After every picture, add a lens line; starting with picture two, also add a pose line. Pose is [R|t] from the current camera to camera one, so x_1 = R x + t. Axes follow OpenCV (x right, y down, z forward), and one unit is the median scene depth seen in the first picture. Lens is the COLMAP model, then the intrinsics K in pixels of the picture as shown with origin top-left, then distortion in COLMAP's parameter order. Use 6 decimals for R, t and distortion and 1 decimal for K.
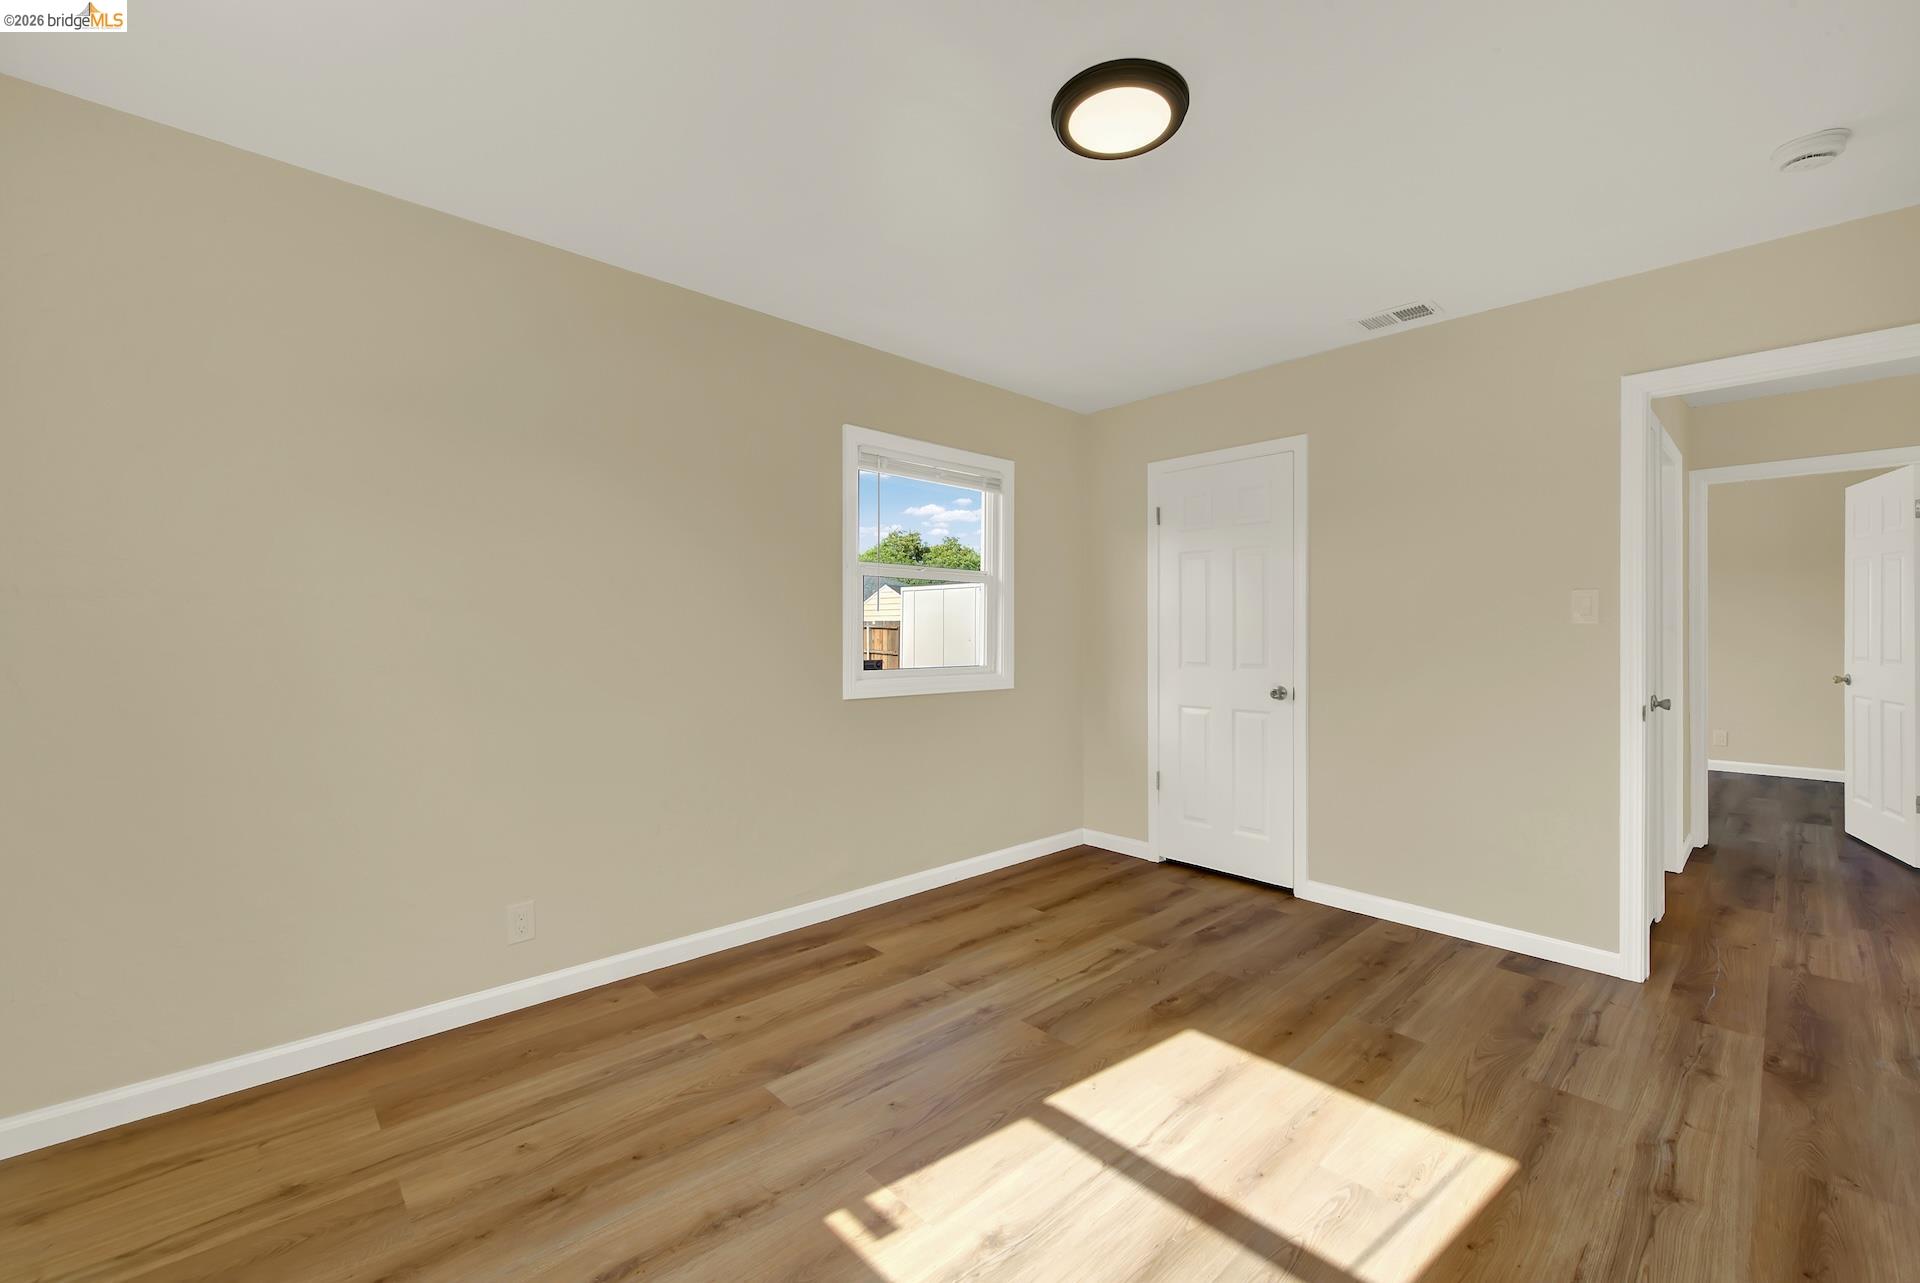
lens RADIAL K [[781.6, 0, 969.1], [0, 781.6, 633.7], [0, 0, 1]] dist [0.006460, -0.003554]
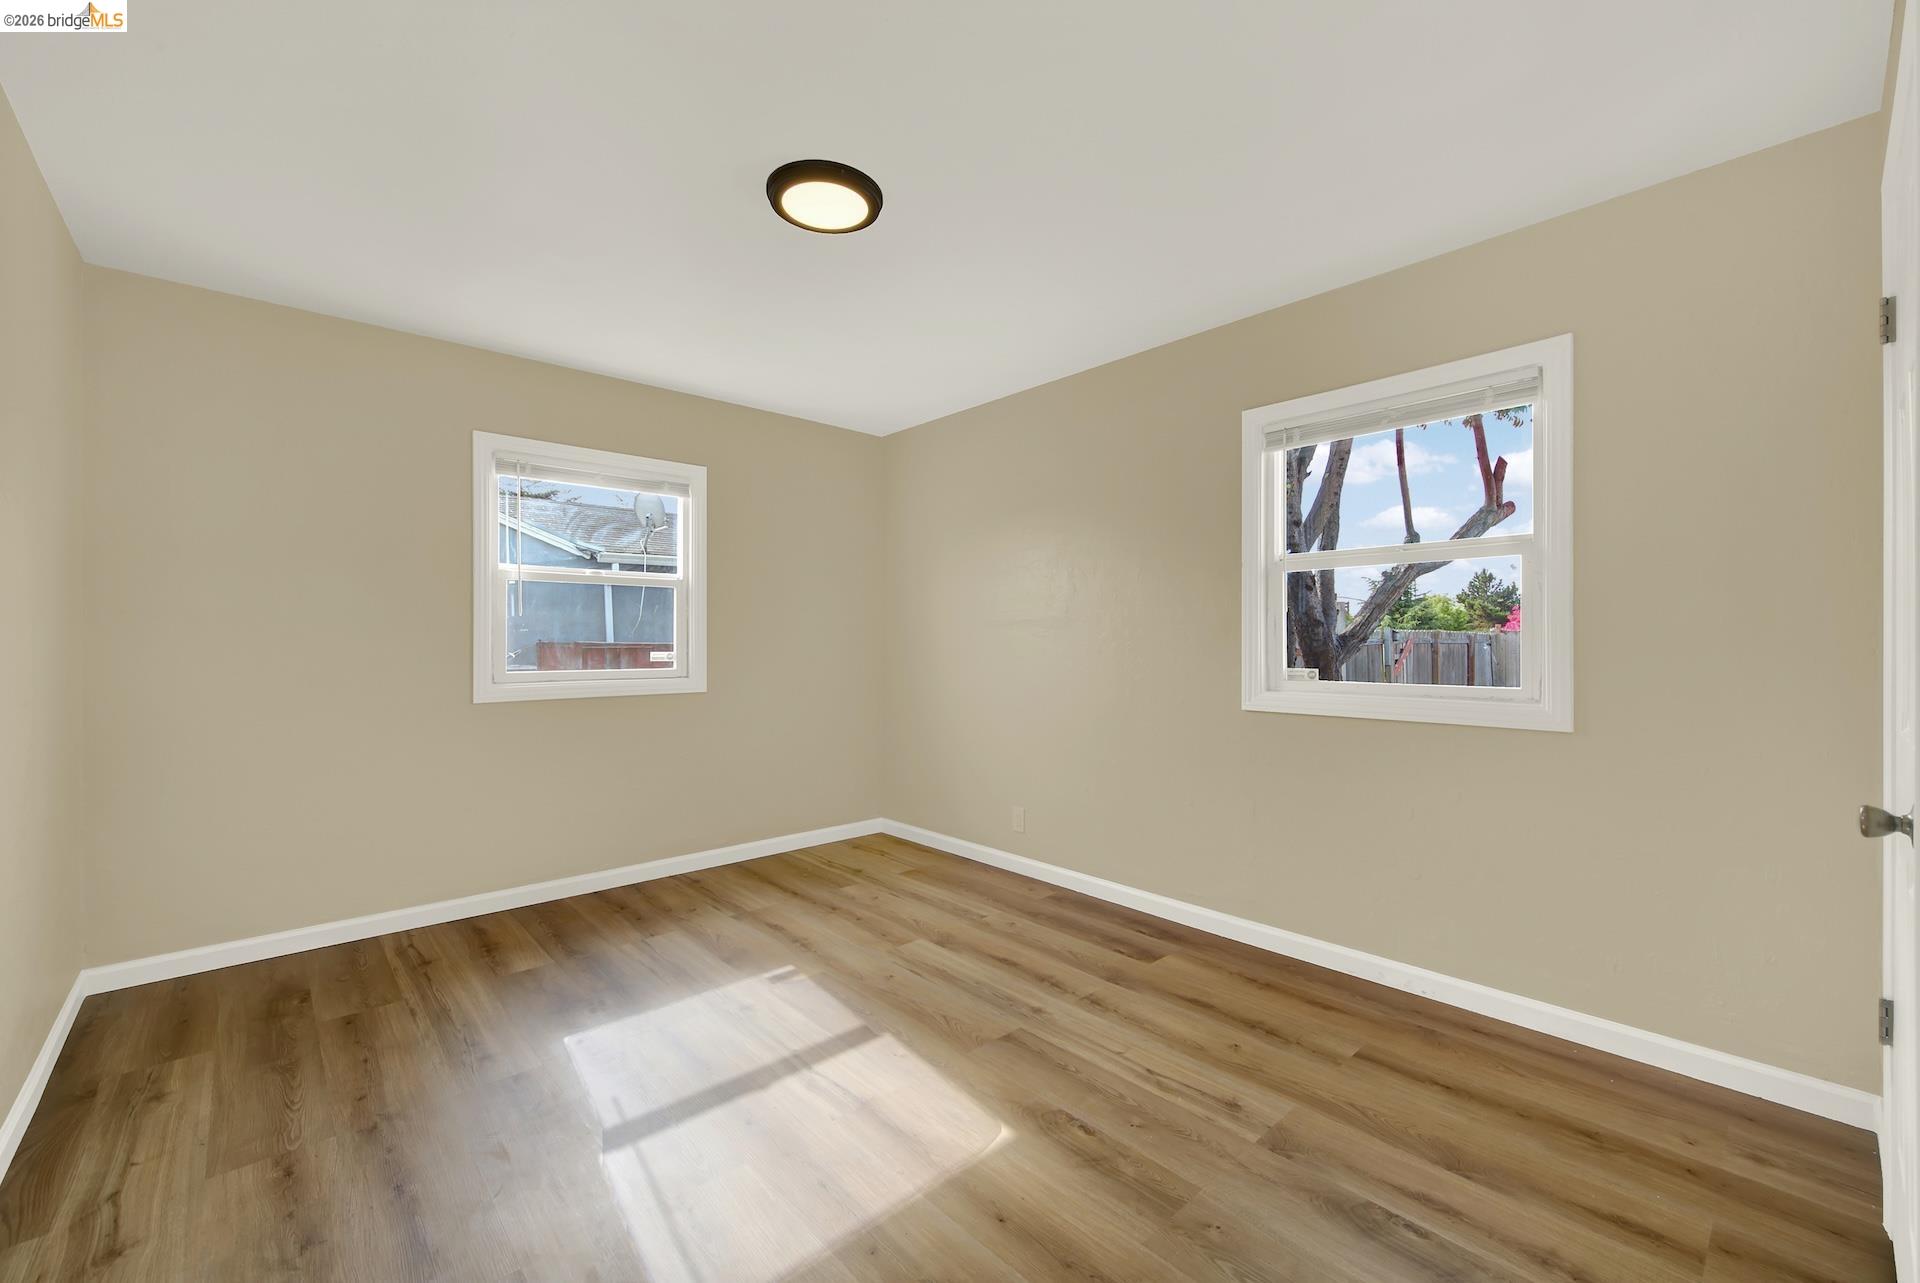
lens RADIAL K [[781.6, 0, 975.8], [0, 781.6, 650.5], [0, 0, 1]] dist [0.006460, -0.003554]
pose [[-0.015444, 0.009190, -0.999839, 1.032095], [0.003952, 0.999951, 0.009130, 0.005105], [0.999873, -0.003810, -0.015480, 0.937354]]
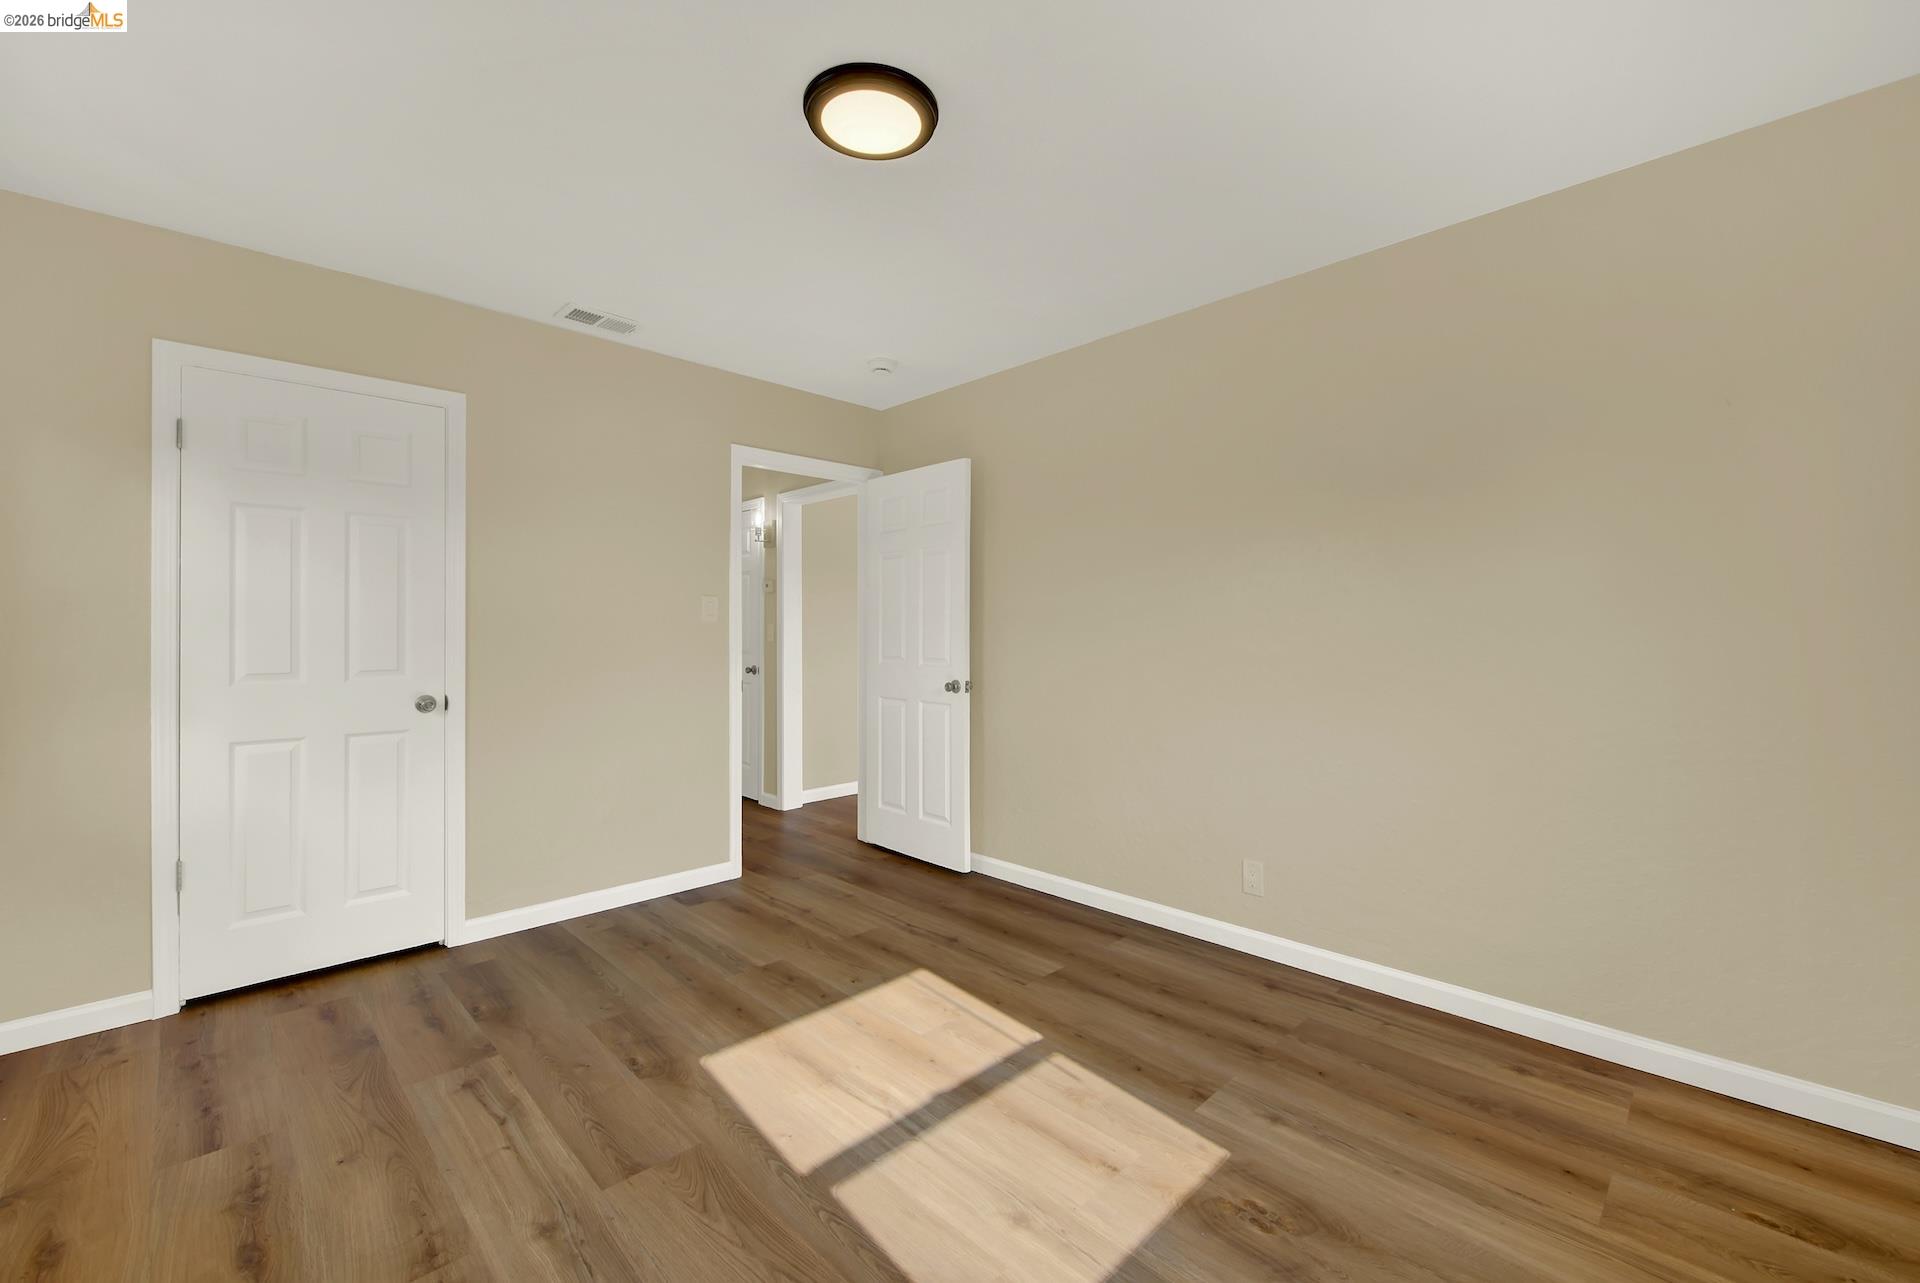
lens RADIAL K [[781.6, 0, 974.3], [0, 781.6, 630.5], [0, 0, 1]] dist [0.006460, -0.003554]
pose [[-0.025106, -0.001251, 0.999684, -0.616606], [0.001215, 0.999998, 0.001282, 0.000015], [-0.999684, 0.001246, -0.025104, 0.672747]]
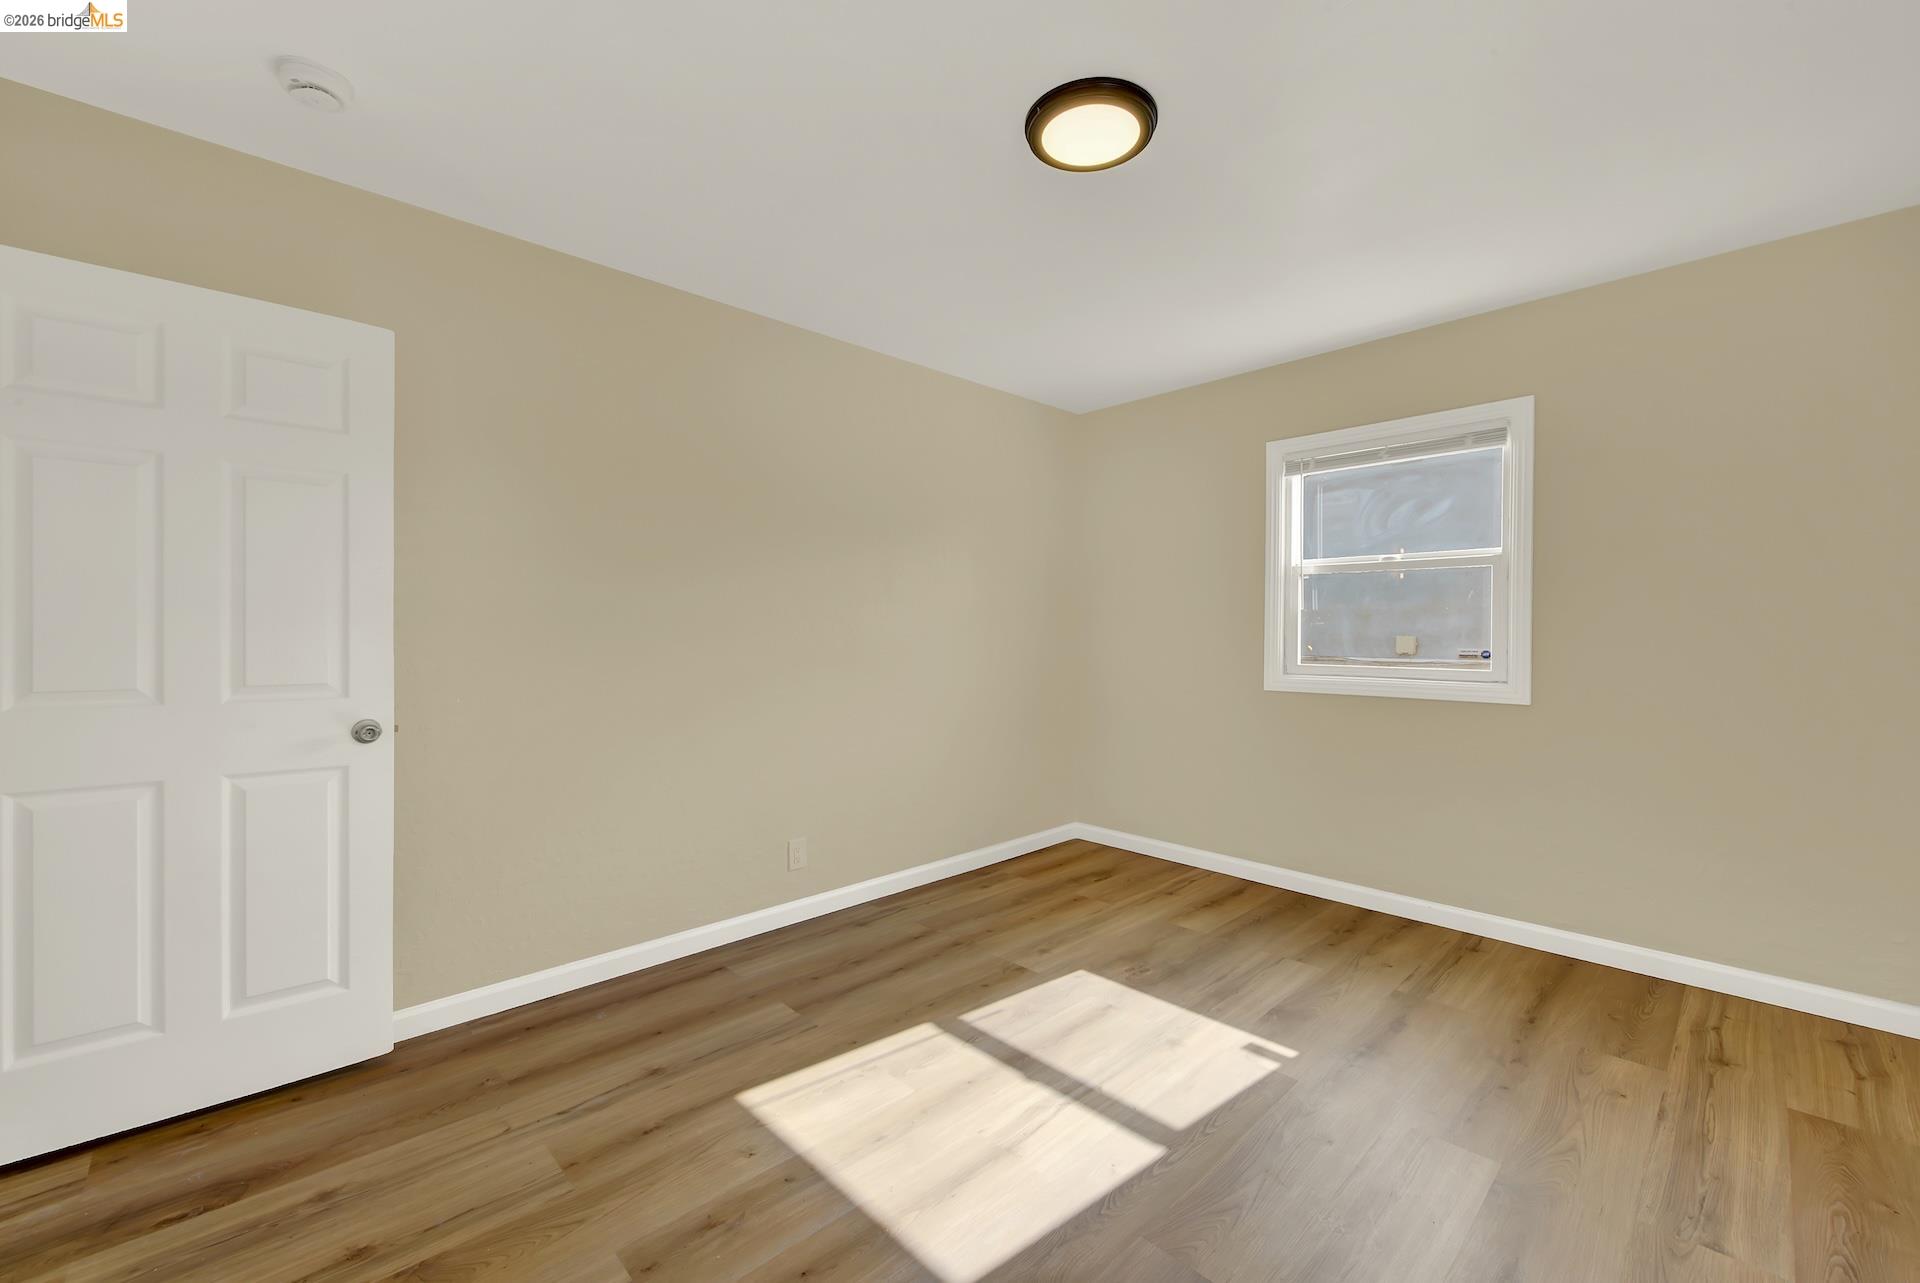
lens RADIAL K [[781.6, 0, 958.3], [0, 781.6, 625.0], [0, 0, 1]] dist [0.006460, -0.003554]
pose [[-0.999990, -0.004284, -0.000904, 0.275351], [-0.004275, 0.999939, -0.010199, 0.000266], [0.000947, -0.010195, -0.999948, 1.544022]]
